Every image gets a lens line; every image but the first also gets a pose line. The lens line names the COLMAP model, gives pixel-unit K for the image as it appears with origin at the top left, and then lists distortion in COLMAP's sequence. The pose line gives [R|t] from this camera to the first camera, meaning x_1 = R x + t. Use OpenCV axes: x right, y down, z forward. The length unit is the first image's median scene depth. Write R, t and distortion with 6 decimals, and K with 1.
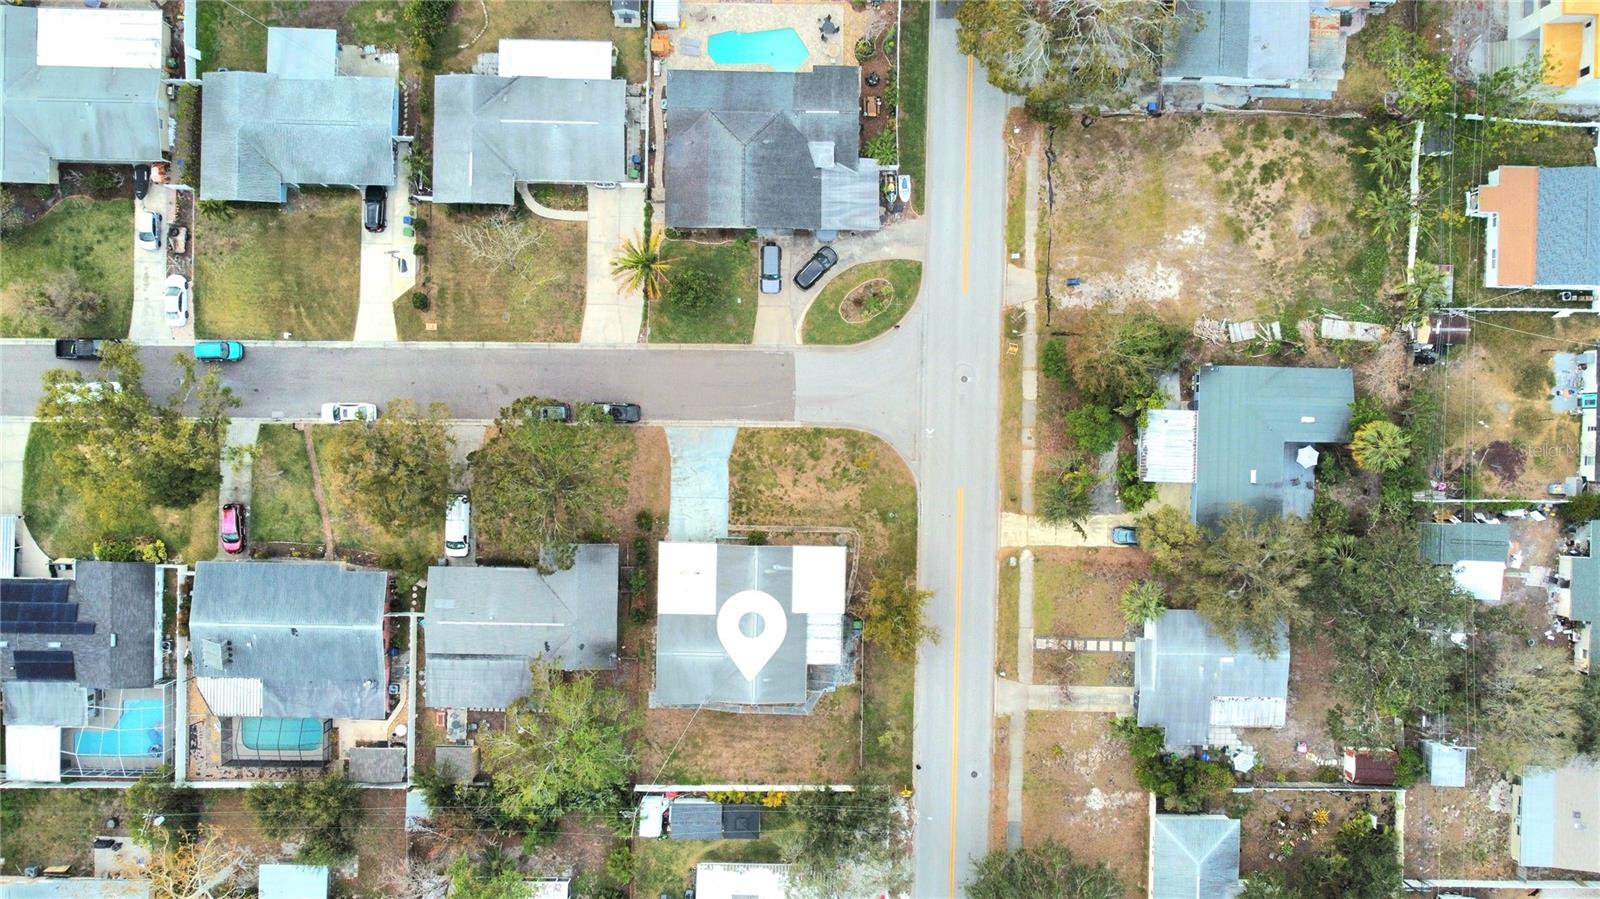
lens RADIAL K [[1216.0, 0, 800.0], [0, 1216.0, 449.5], [0, 0, 1]] dist [-0.000456, 0.001312]
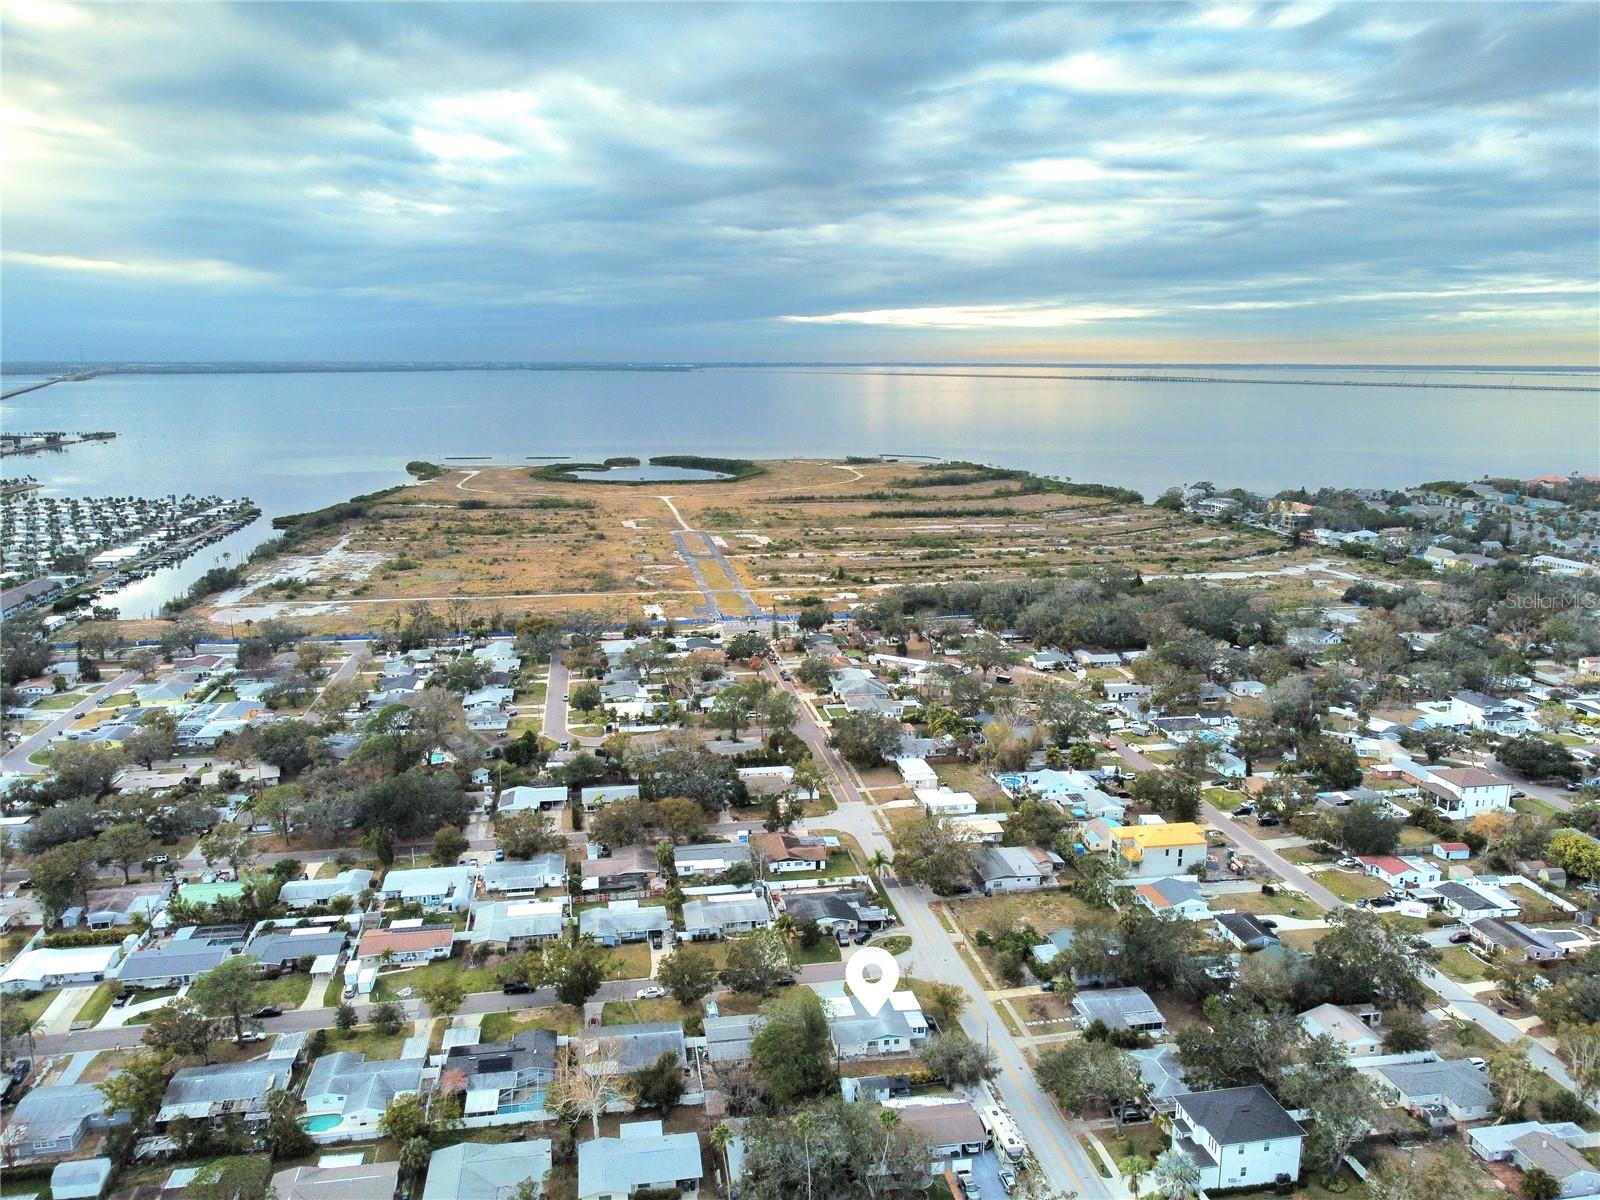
lens RADIAL K [[1214.3, 0, 800.0], [0, 1214.3, 600.0], [0, 0, 1]] dist [0.005619, -0.005902]
pose [[0.981072, -0.041915, 0.189055, -0.479760], [0.193591, 0.189221, -0.962662, 1.793298], [0.004577, 0.981039, 0.193754, -0.004548]]
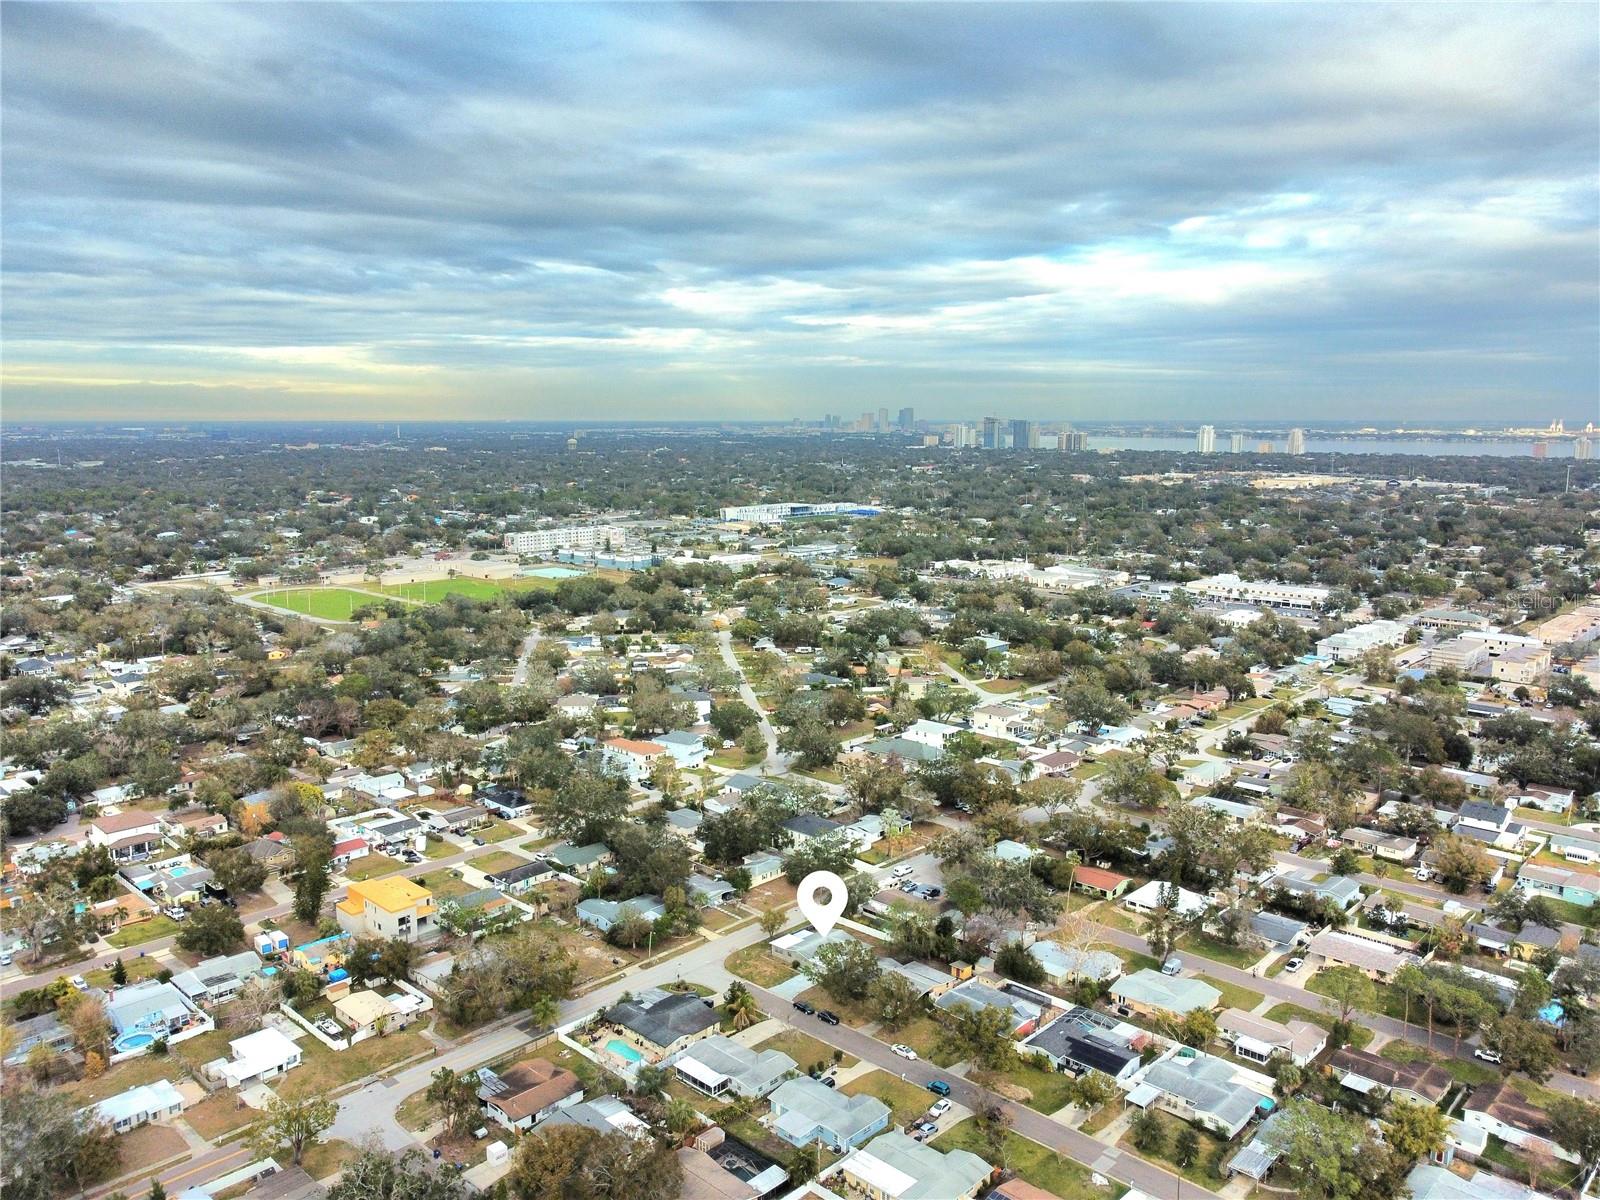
lens RADIAL K [[1214.3, 0, 800.0], [0, 1214.3, 600.0], [0, 0, 1]] dist [0.005619, -0.005902]
pose [[-0.726760, -0.113233, 0.677494, -1.483117], [0.686859, -0.110187, 0.718389, -1.466122], [-0.006694, 0.987440, 0.157855, -0.023363]]
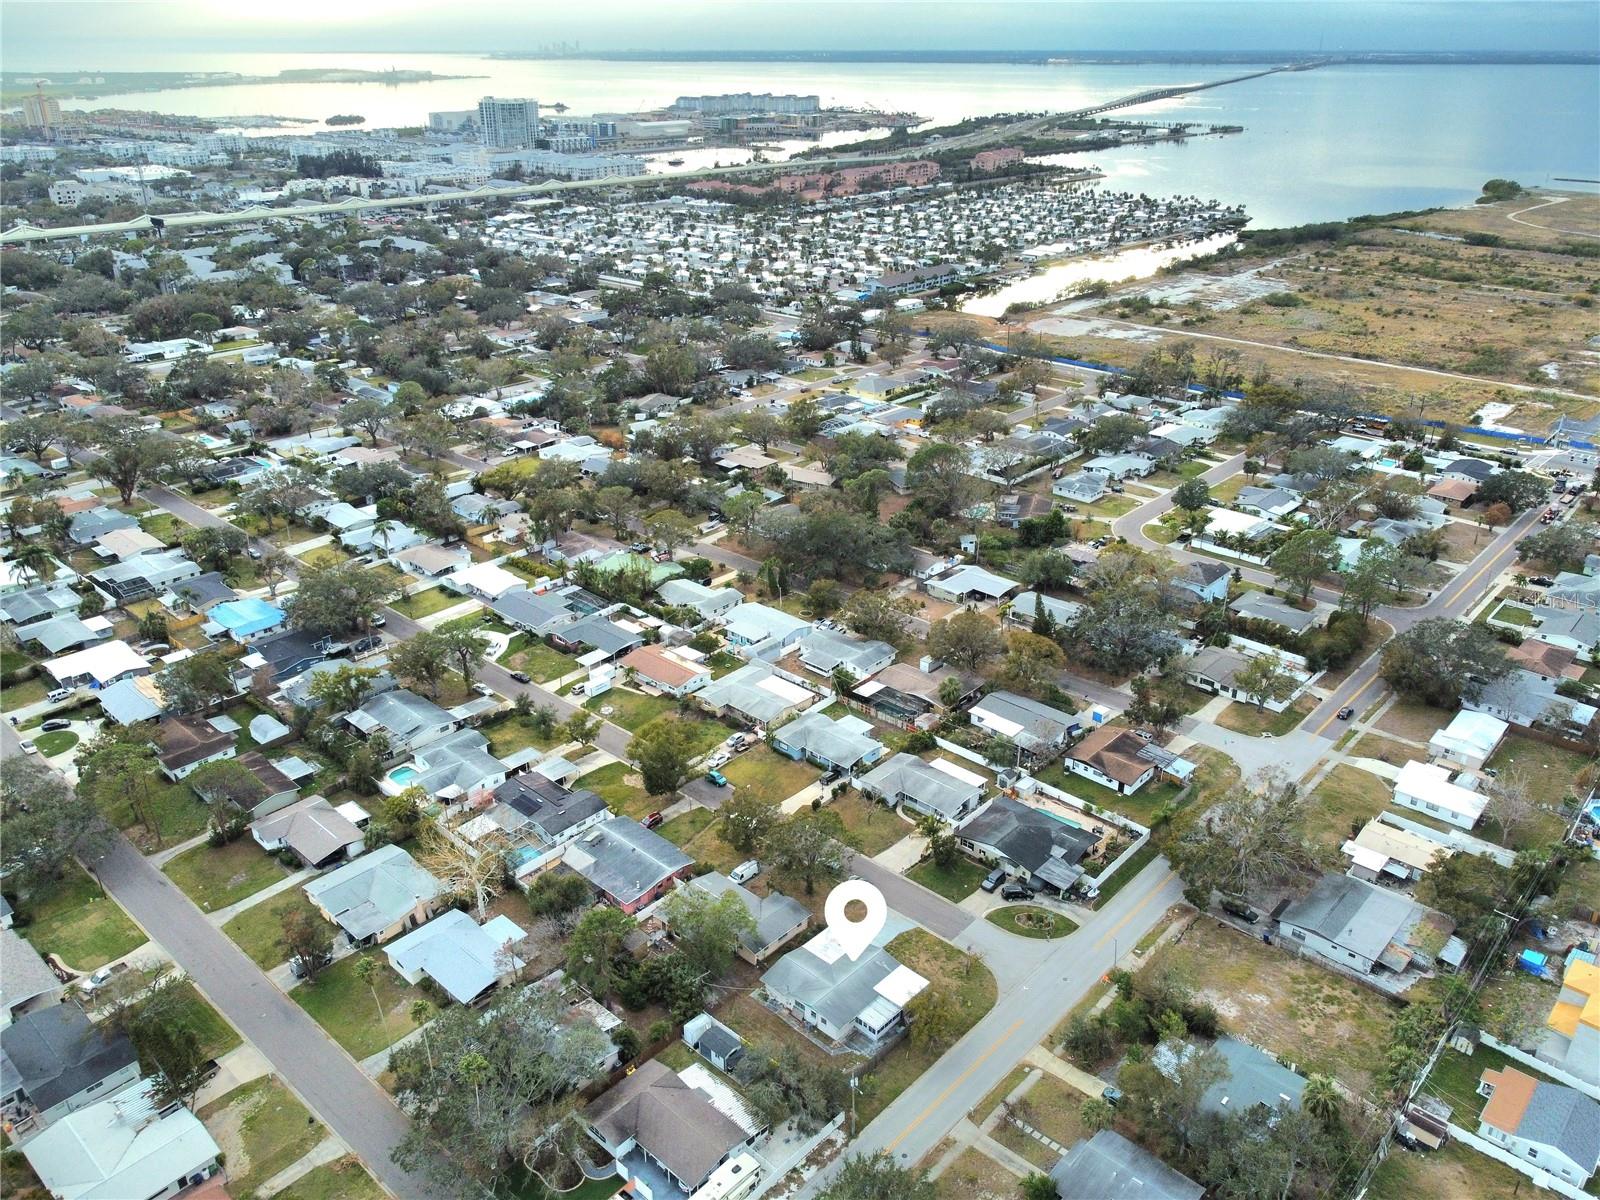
lens RADIAL K [[1214.3, 0, 800.0], [0, 1214.3, 600.0], [0, 0, 1]] dist [0.005619, -0.005902]
pose [[0.749690, 0.269428, -0.604461, 0.656530], [-0.661784, 0.308919, -0.683090, 1.006086], [0.002687, 0.912128, 0.409896, 0.000305]]
